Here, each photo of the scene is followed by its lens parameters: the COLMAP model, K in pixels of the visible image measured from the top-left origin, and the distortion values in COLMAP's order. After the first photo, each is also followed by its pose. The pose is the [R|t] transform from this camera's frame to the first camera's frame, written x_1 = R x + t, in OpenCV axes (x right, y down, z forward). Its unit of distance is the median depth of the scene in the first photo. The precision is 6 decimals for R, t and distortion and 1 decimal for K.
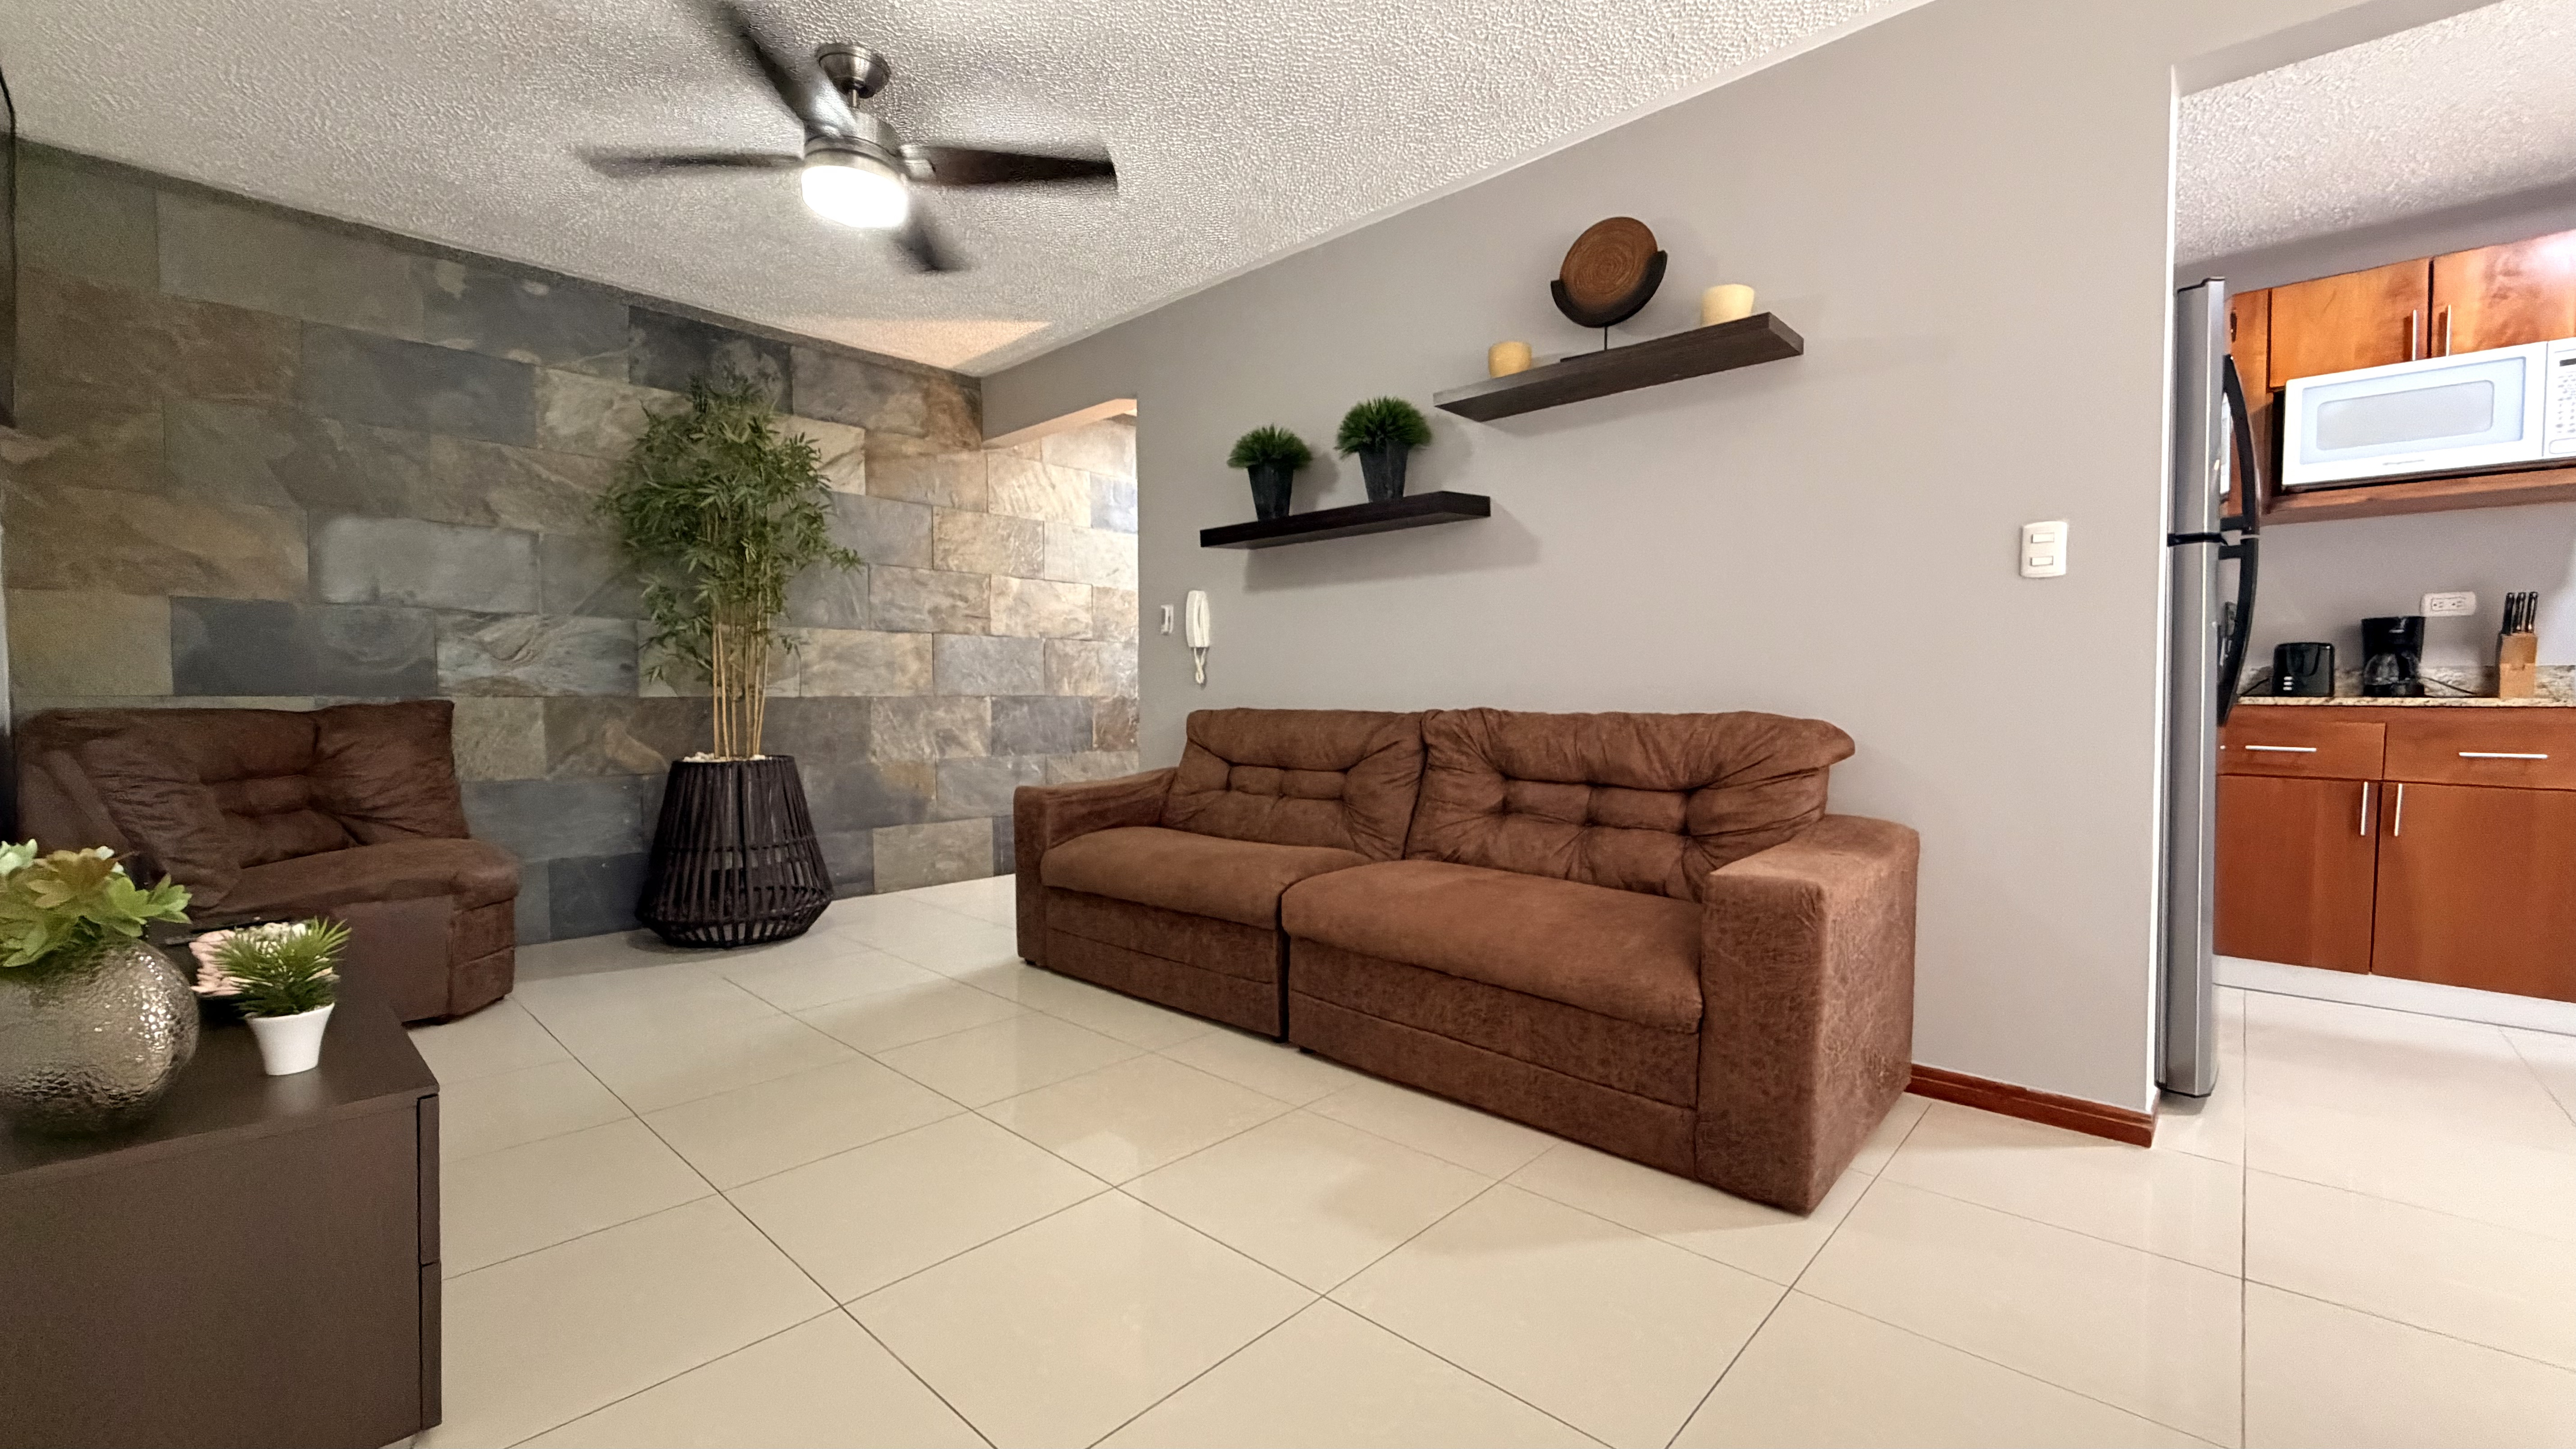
lens RADIAL K [[1028.7, 0, 1282.6], [0, 1028.7, 724.8], [0, 0, 1]] dist [0.000507, 0.000072]
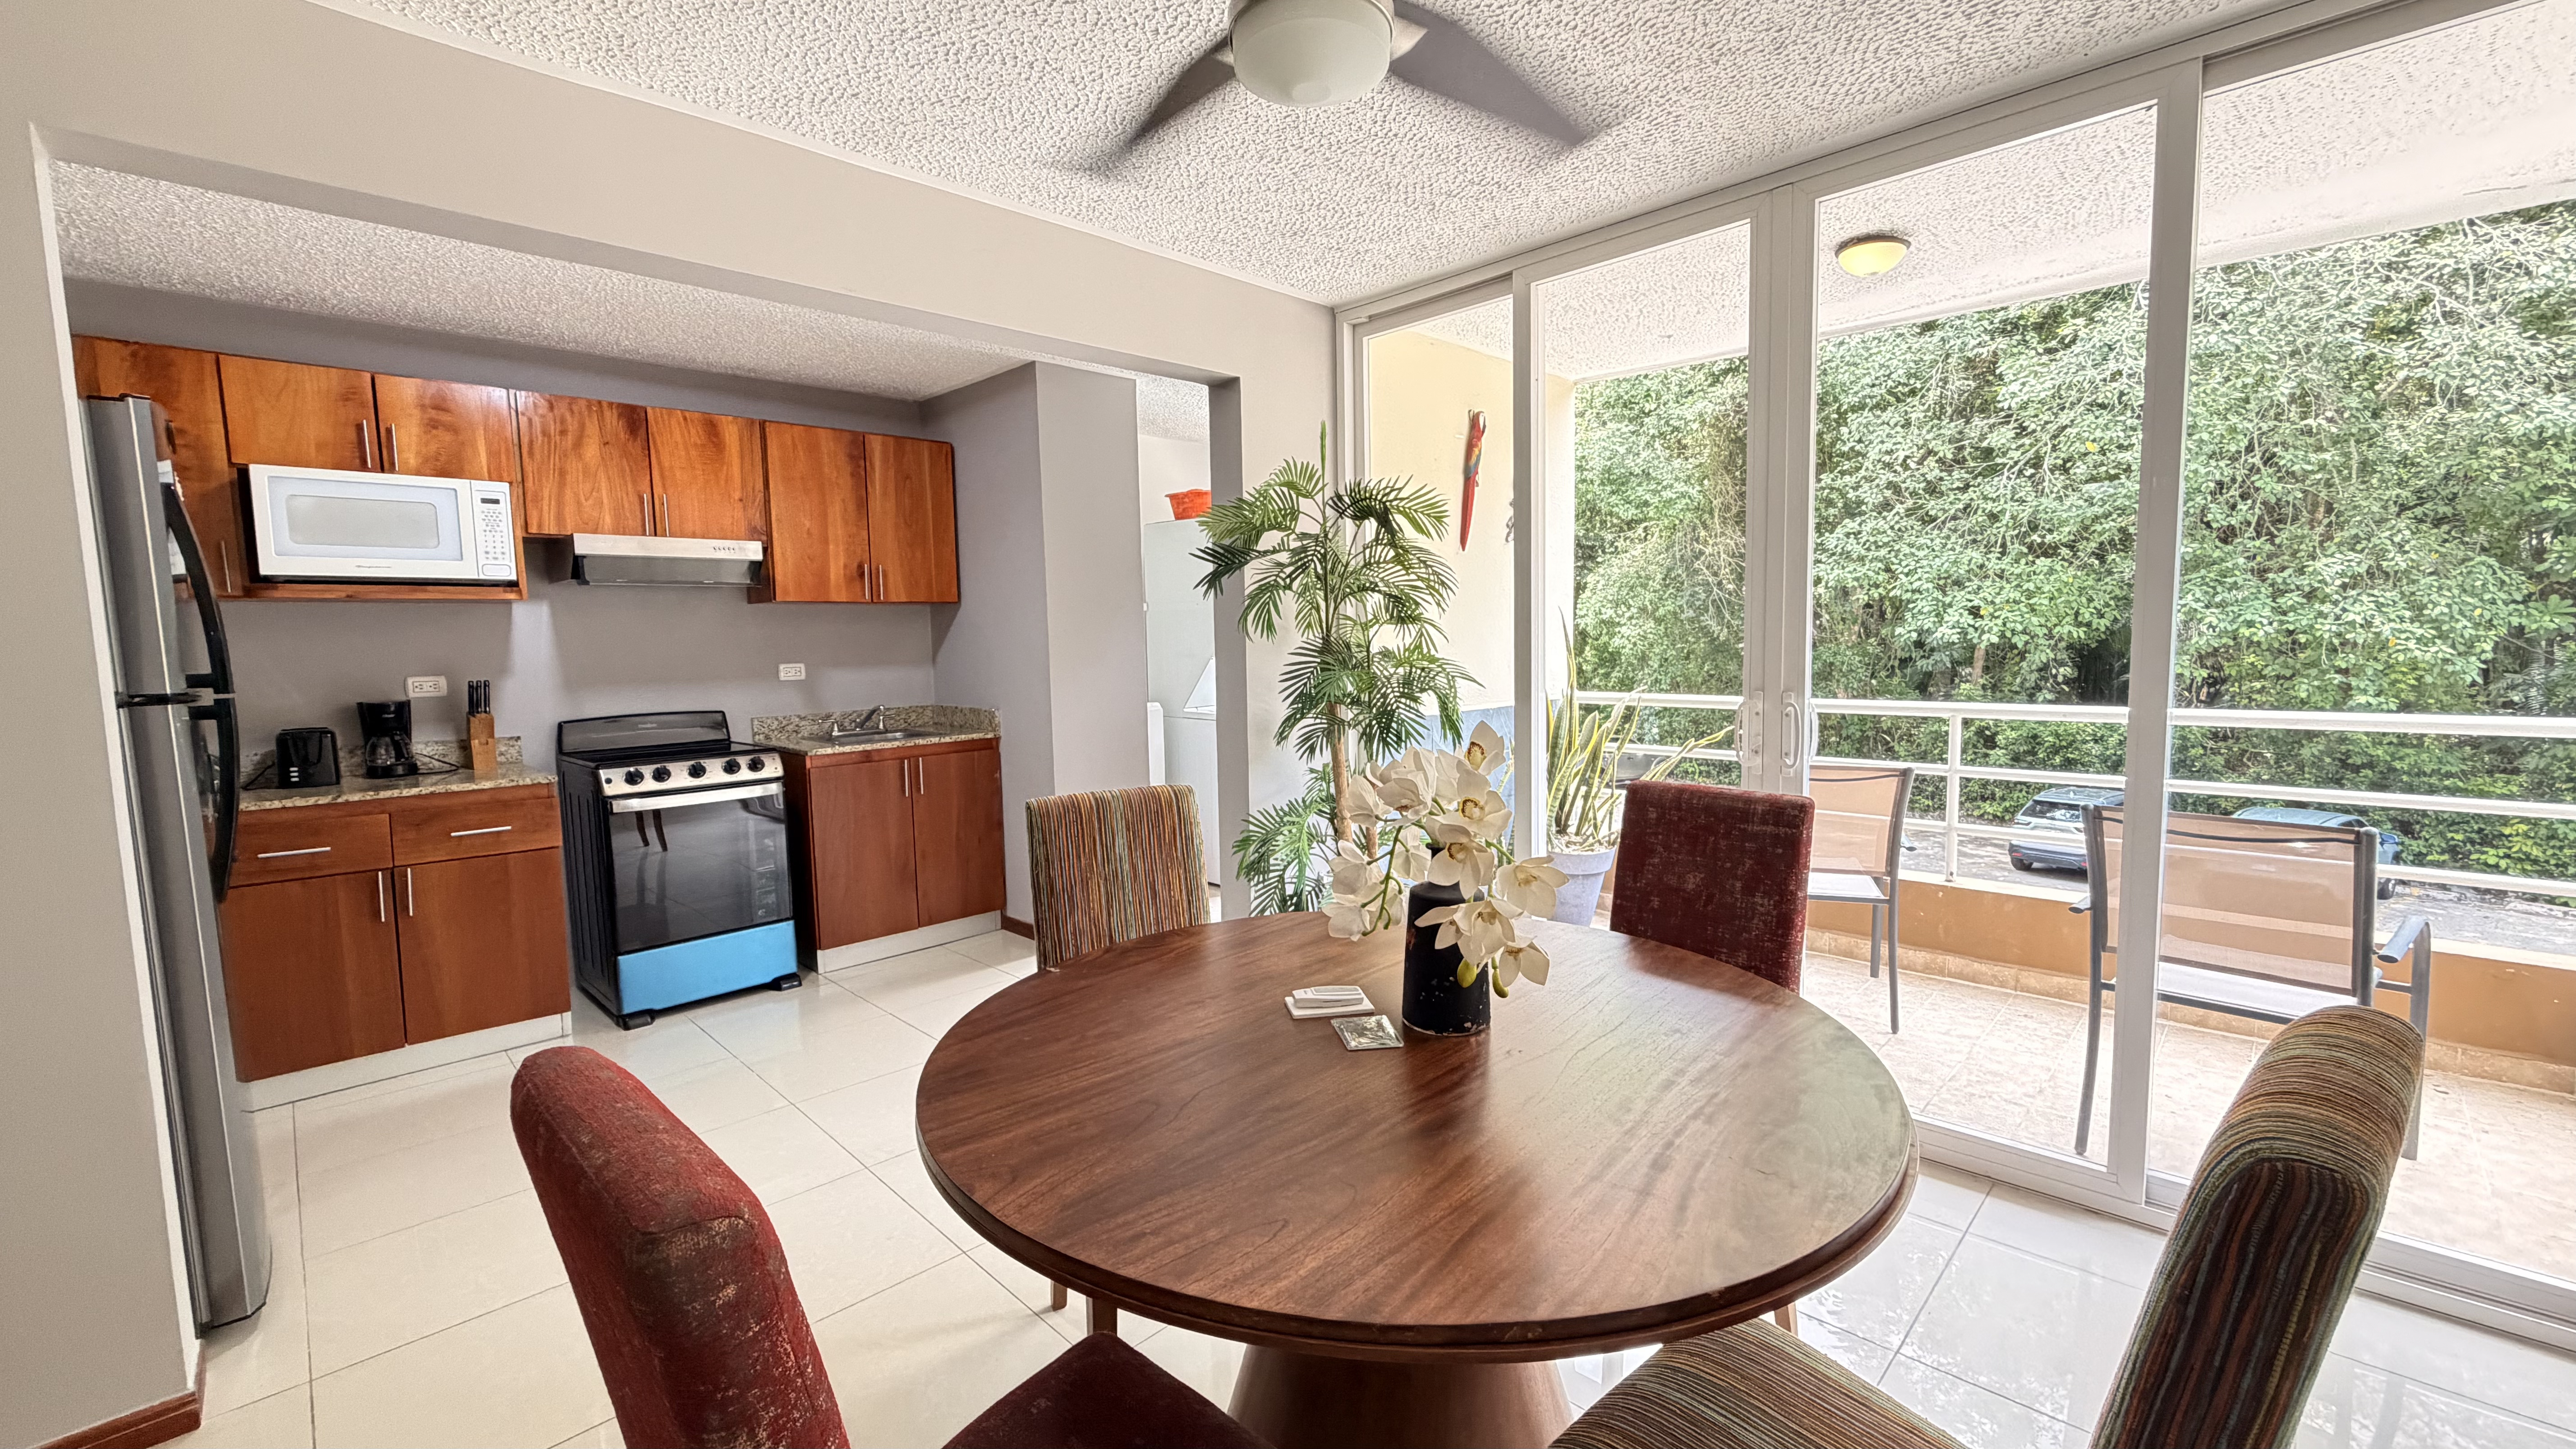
lens RADIAL K [[1028.7, 0, 1280.7], [0, 1028.7, 724.6], [0, 0, 1]] dist [0.000507, 0.000072]
pose [[0.040607, -0.089275, 0.995179, 0.047397], [0.051447, 0.994866, 0.087147, -0.120090], [-0.997850, 0.047660, 0.044992, 0.021306]]
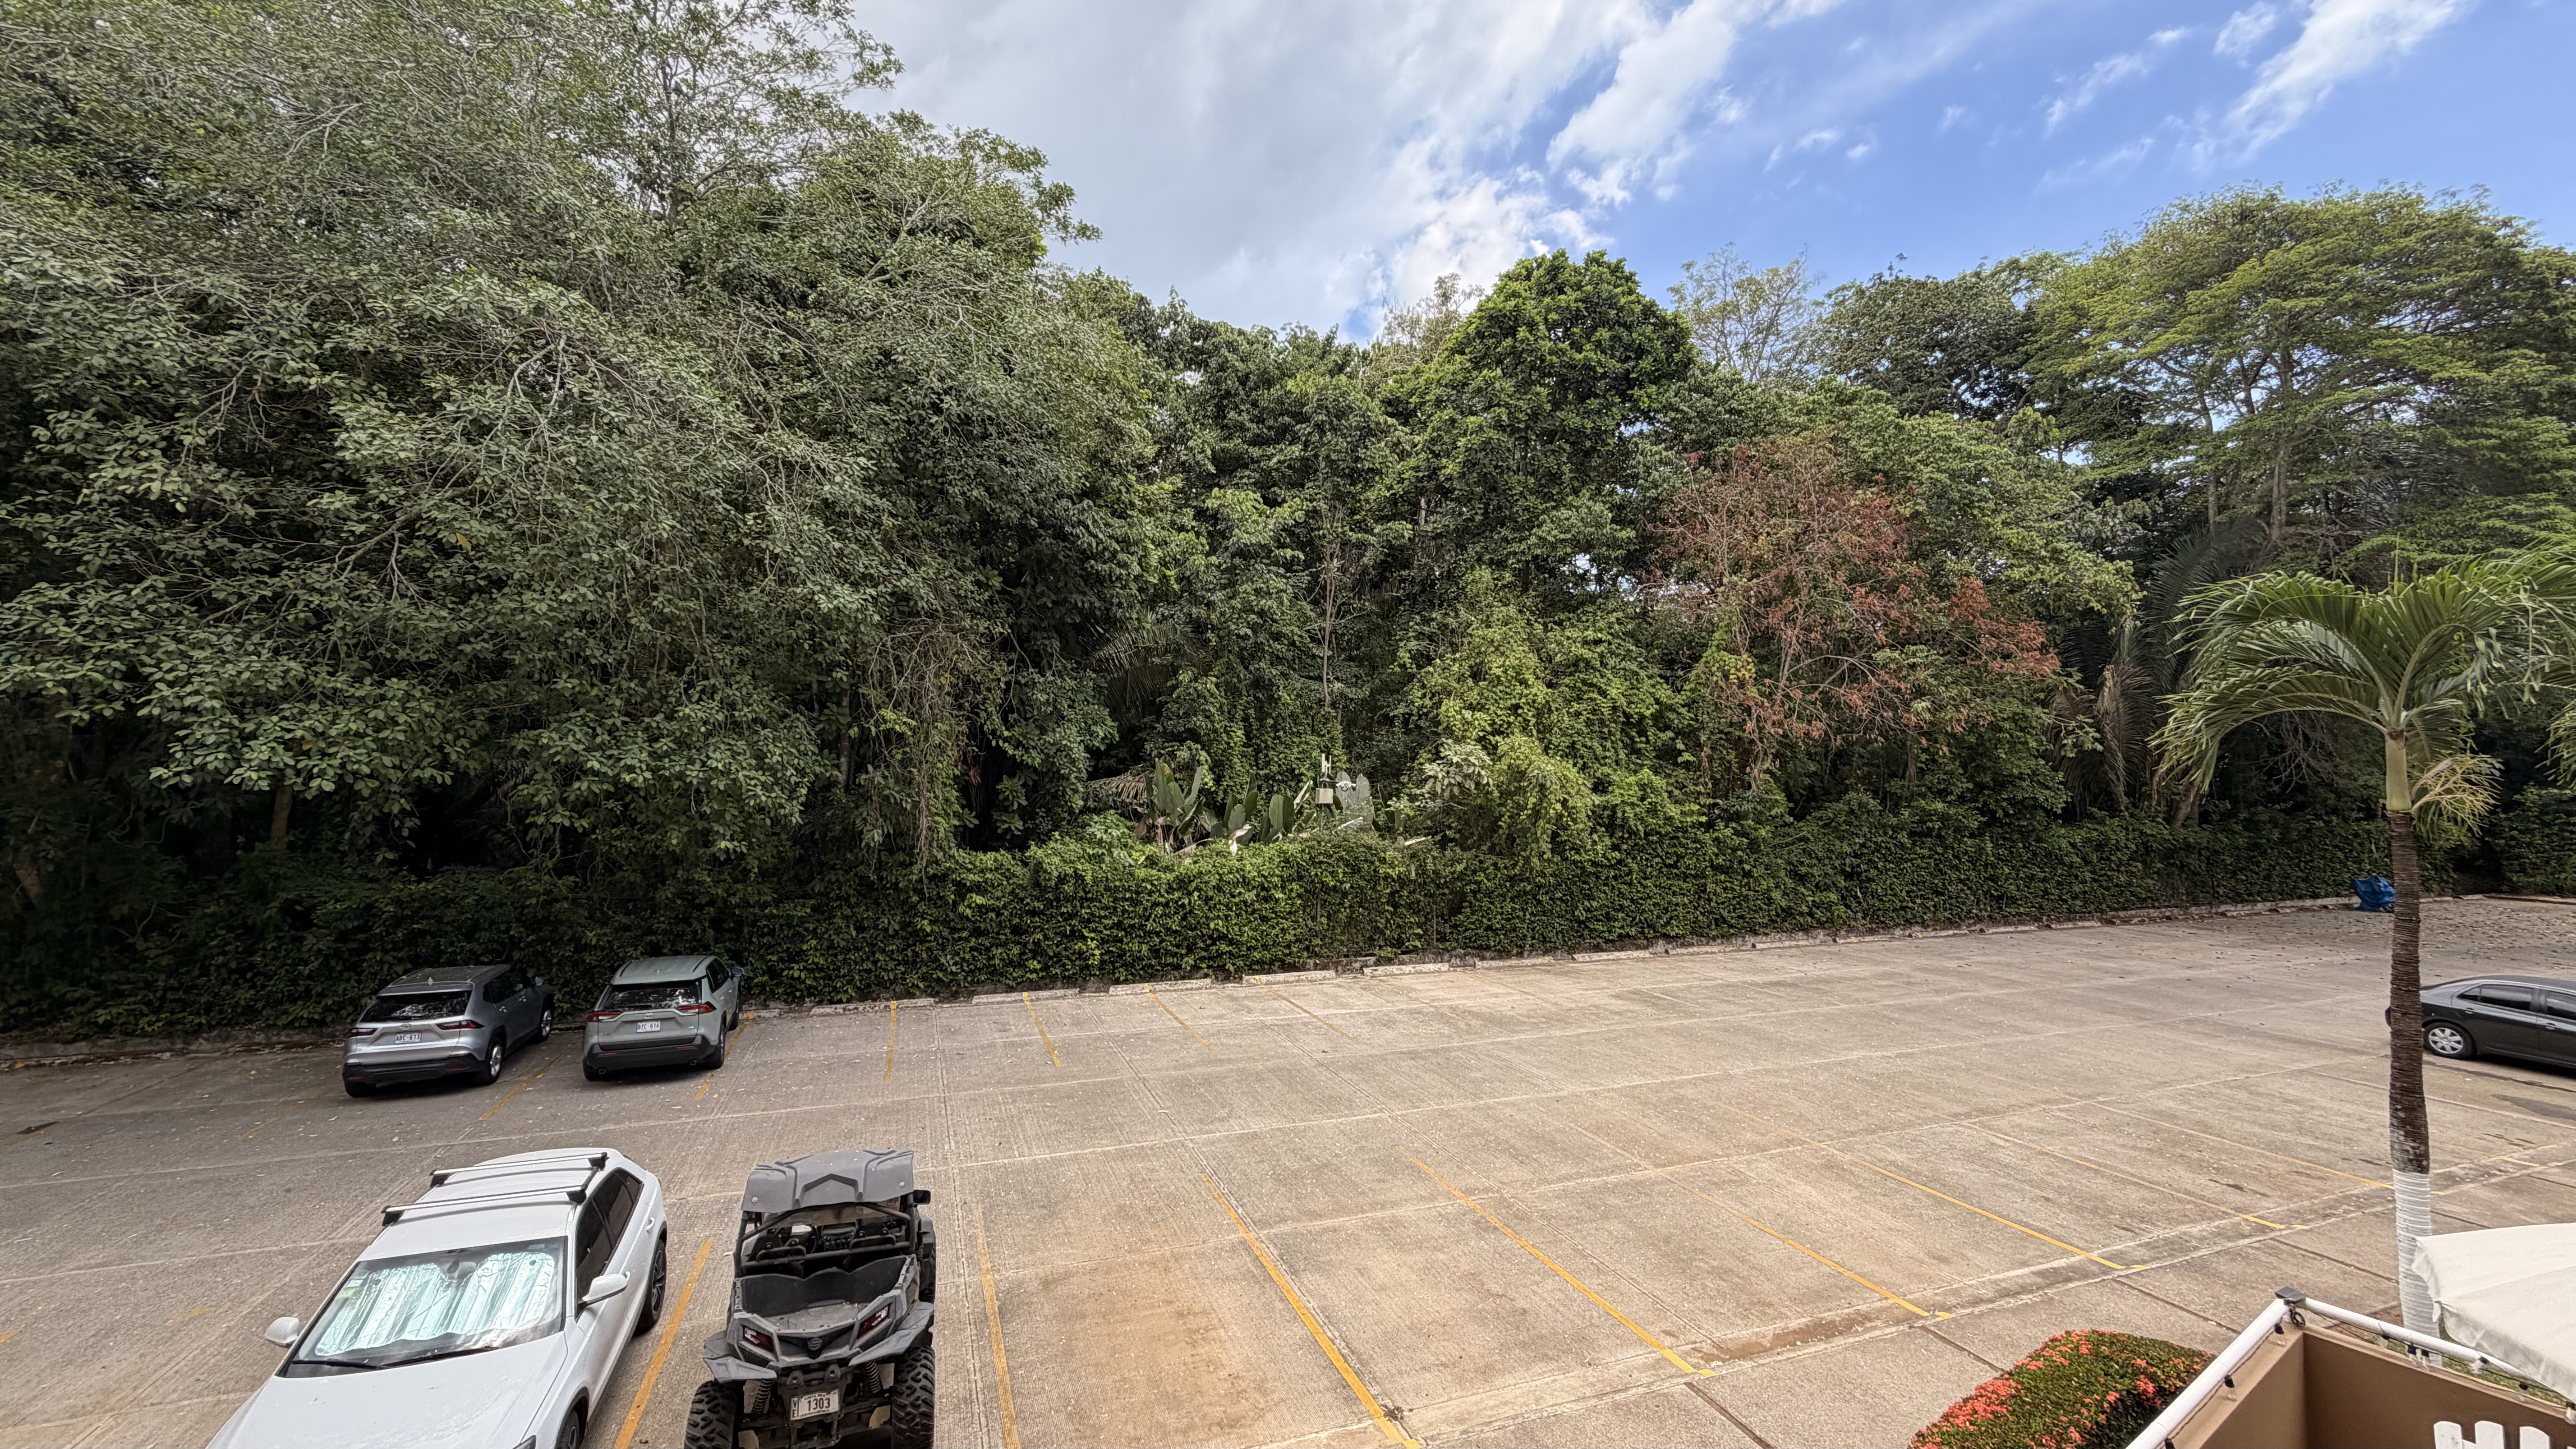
lens RADIAL K [[1028.7, 0, 1286.4], [0, 1028.7, 730.3], [0, 0, 1]] dist [0.000507, 0.000072]
pose [[-0.974492, 0.000285, 0.224424, 1.194667], [-0.000700, 0.999990, -0.004308, -0.089879], [-0.224423, -0.004355, -0.974482, -0.518788]]
